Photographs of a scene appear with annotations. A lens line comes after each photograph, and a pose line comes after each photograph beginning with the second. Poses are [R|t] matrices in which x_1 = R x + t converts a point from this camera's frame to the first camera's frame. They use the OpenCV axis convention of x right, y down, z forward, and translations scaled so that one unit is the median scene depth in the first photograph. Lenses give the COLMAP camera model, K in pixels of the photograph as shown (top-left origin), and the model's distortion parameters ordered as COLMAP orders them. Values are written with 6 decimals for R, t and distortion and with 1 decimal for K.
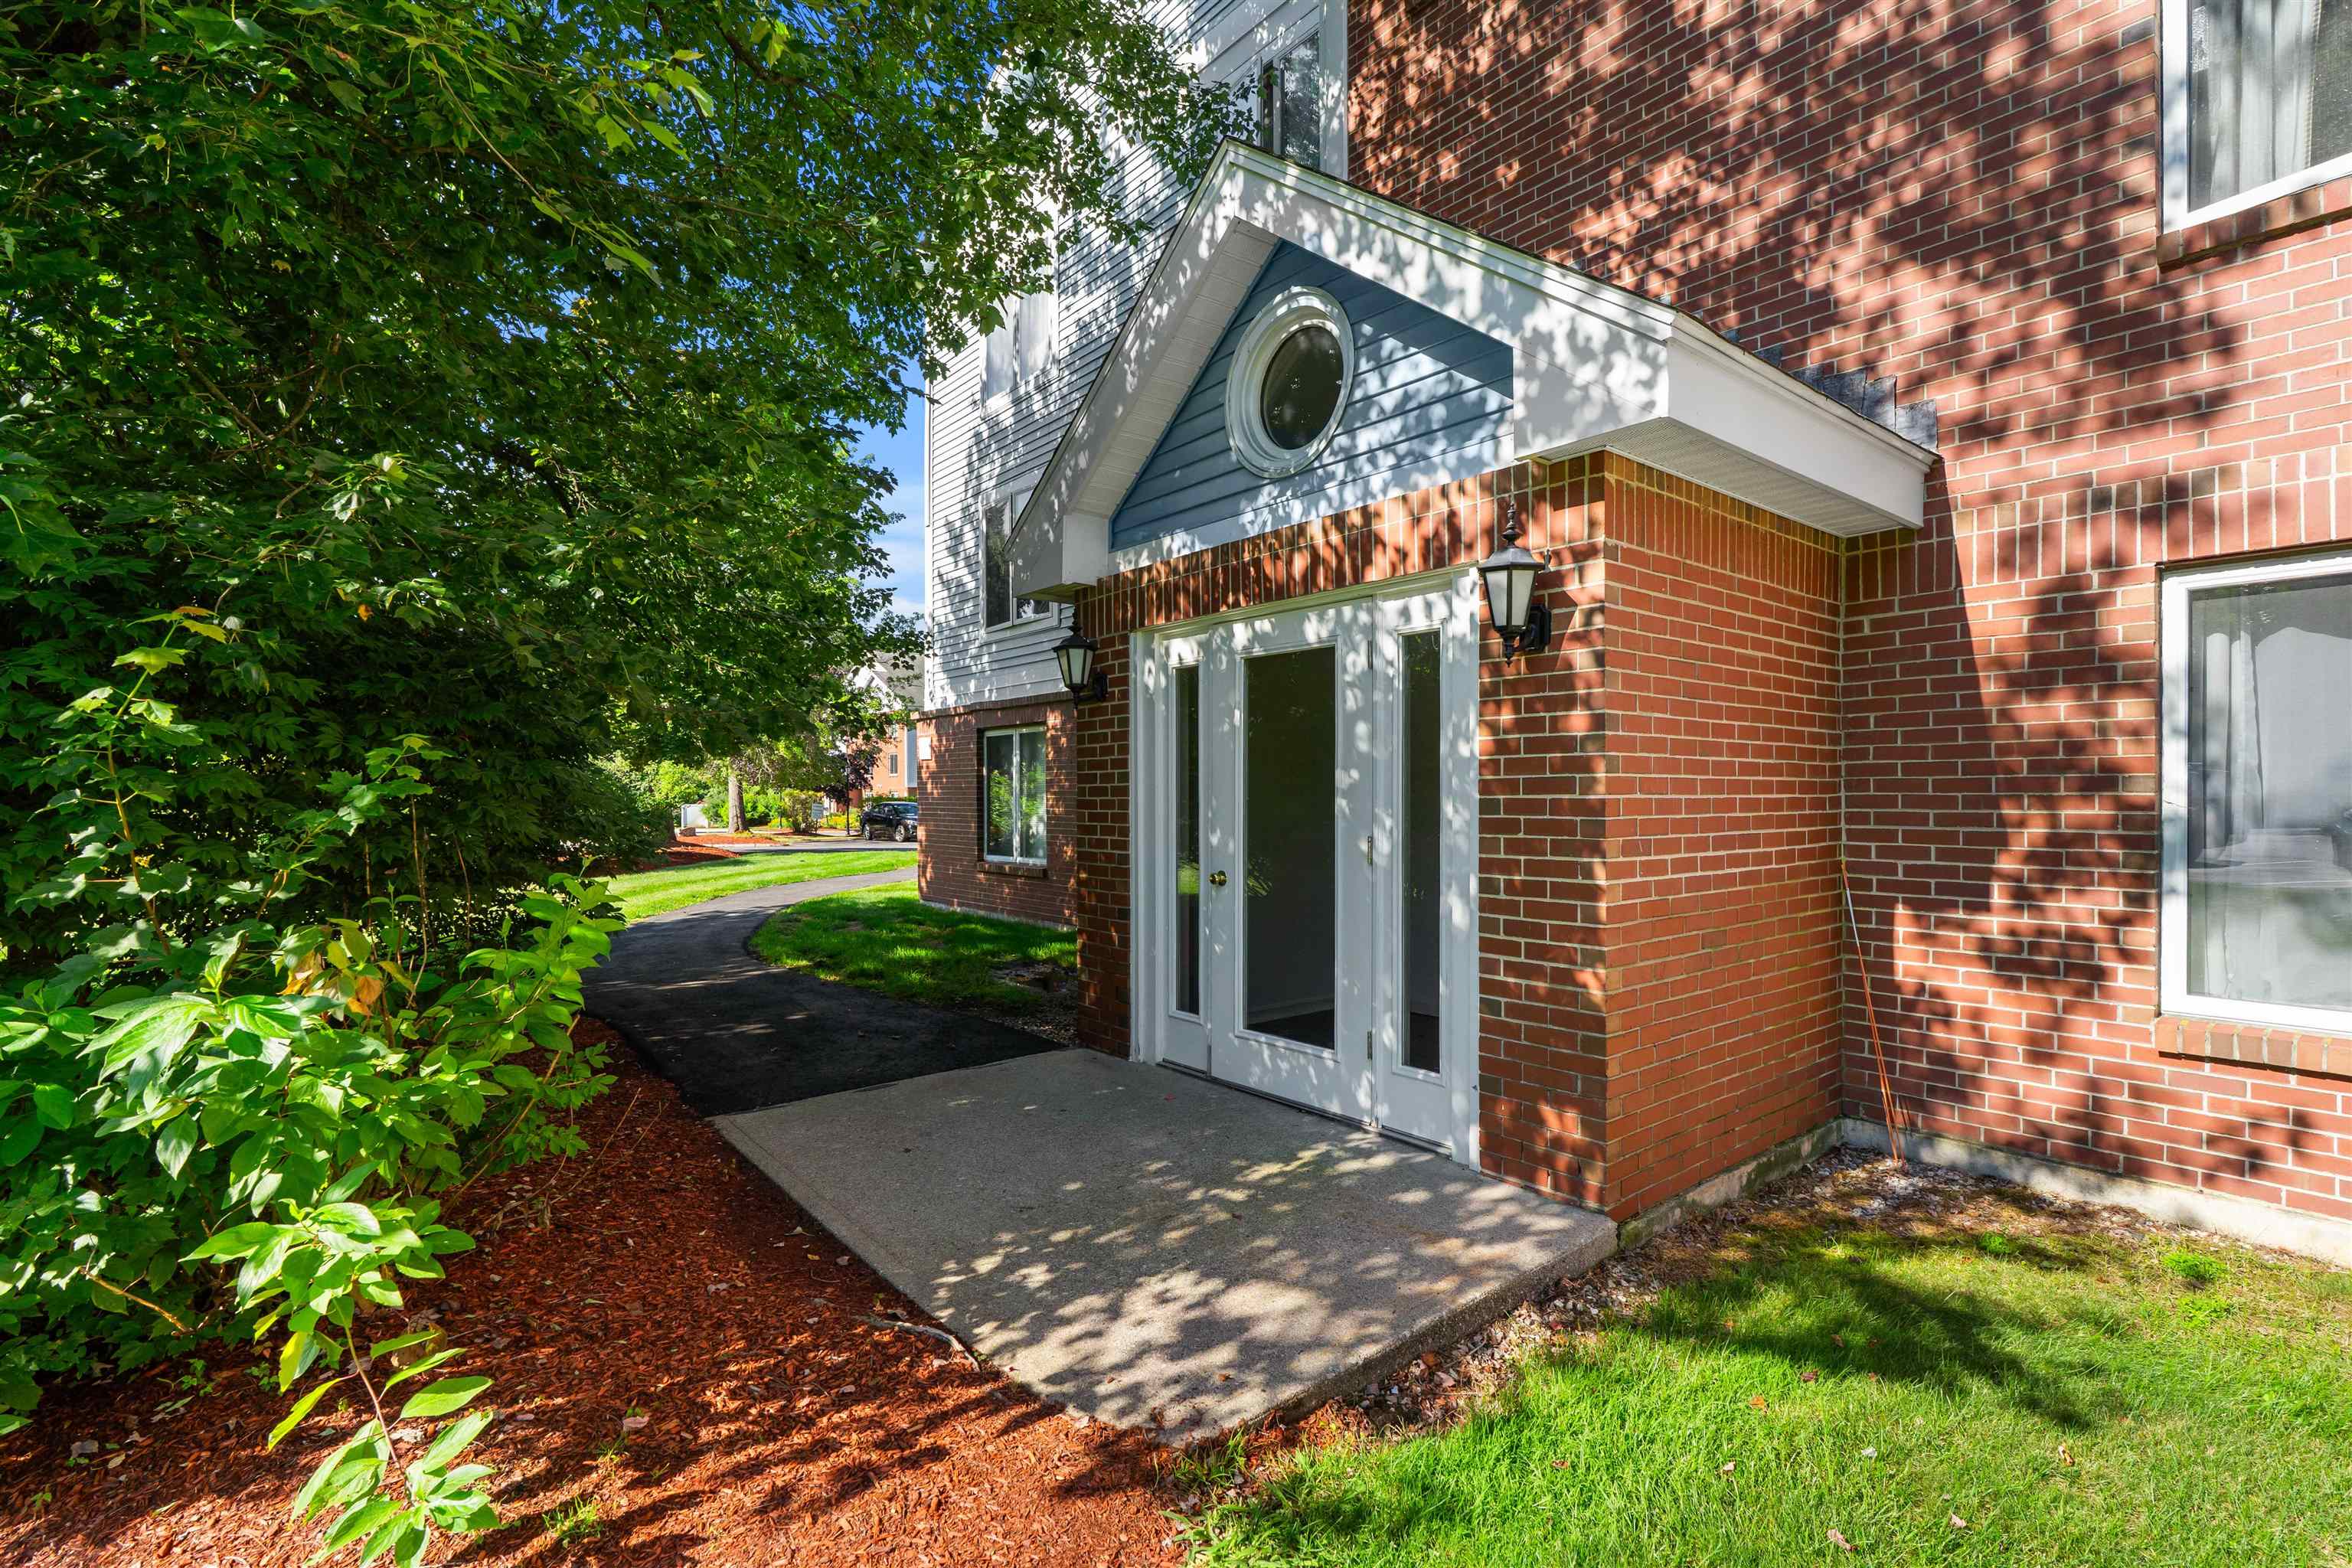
lens RADIAL K [[1061.4, 0, 1177.6], [0, 1061.4, 790.2], [0, 0, 1]] dist [-0.009185, 0.002563]
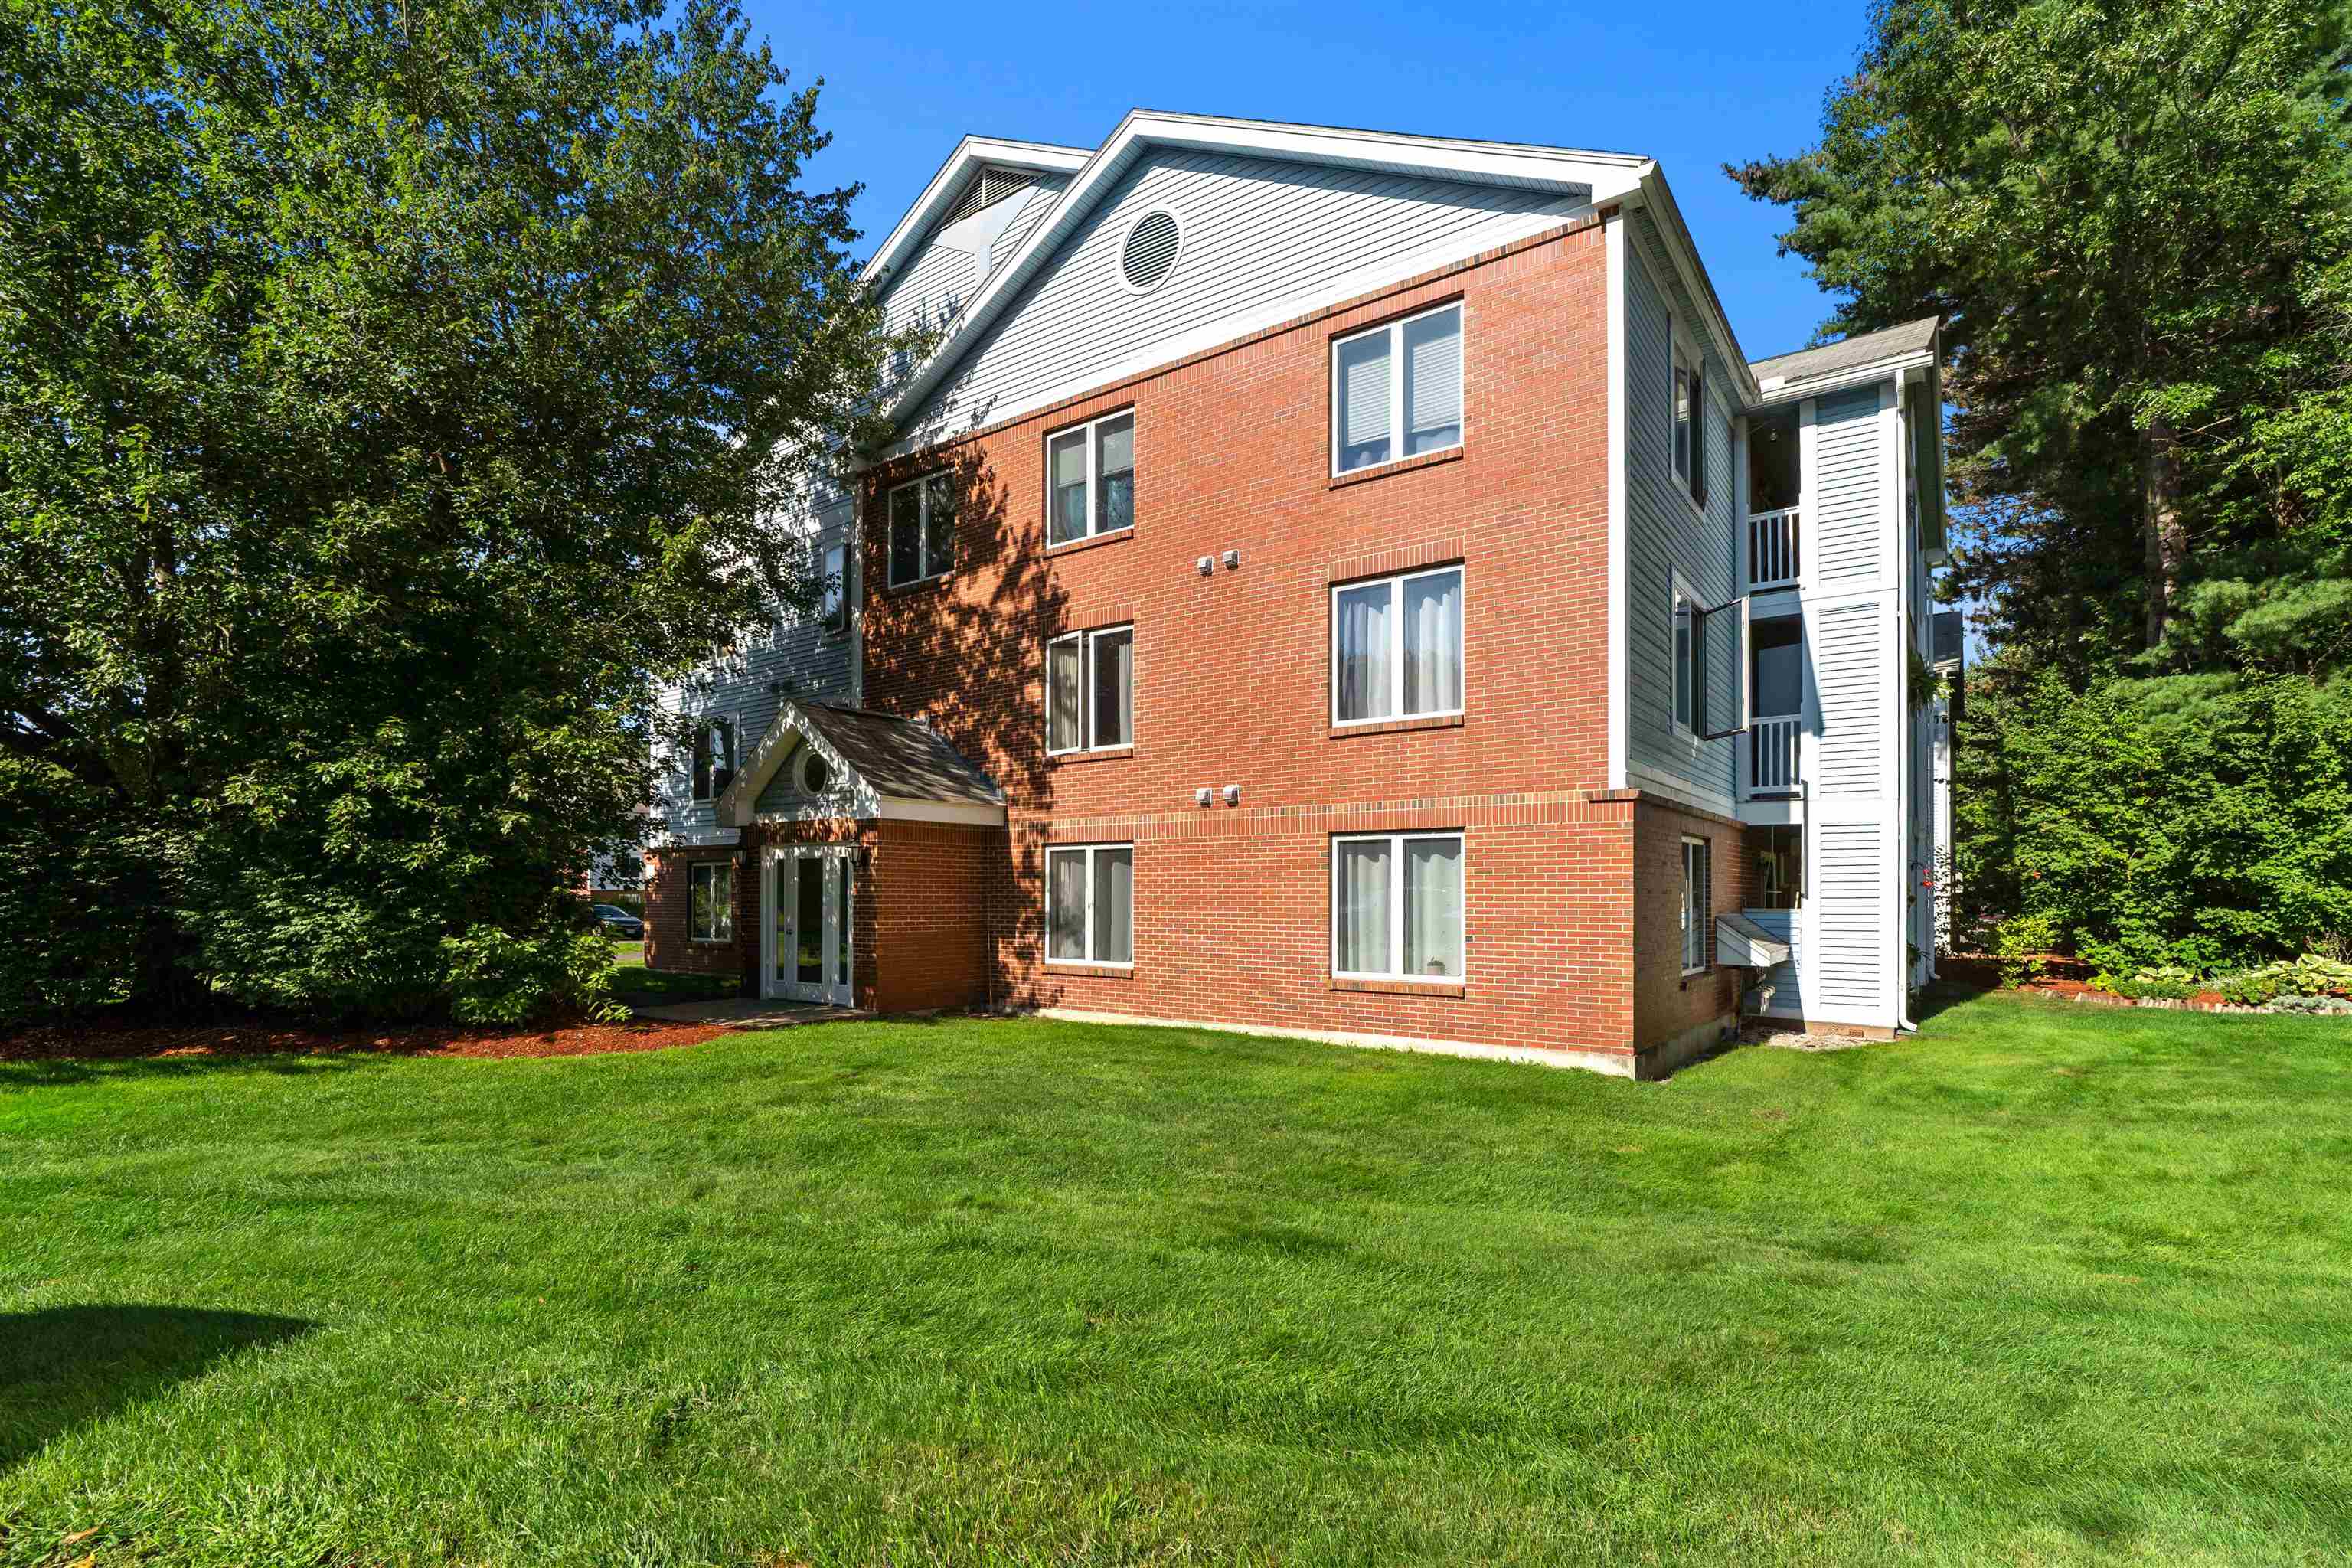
lens RADIAL K [[1061.4, 0, 1152.9], [0, 1061.4, 910.6], [0, 0, 1]] dist [-0.009185, 0.002563]
pose [[0.969067, 0.006575, 0.246709, 0.340200], [-0.009998, 0.999870, 0.012623, -0.030477], [-0.246594, -0.014699, 0.969007, -2.487047]]
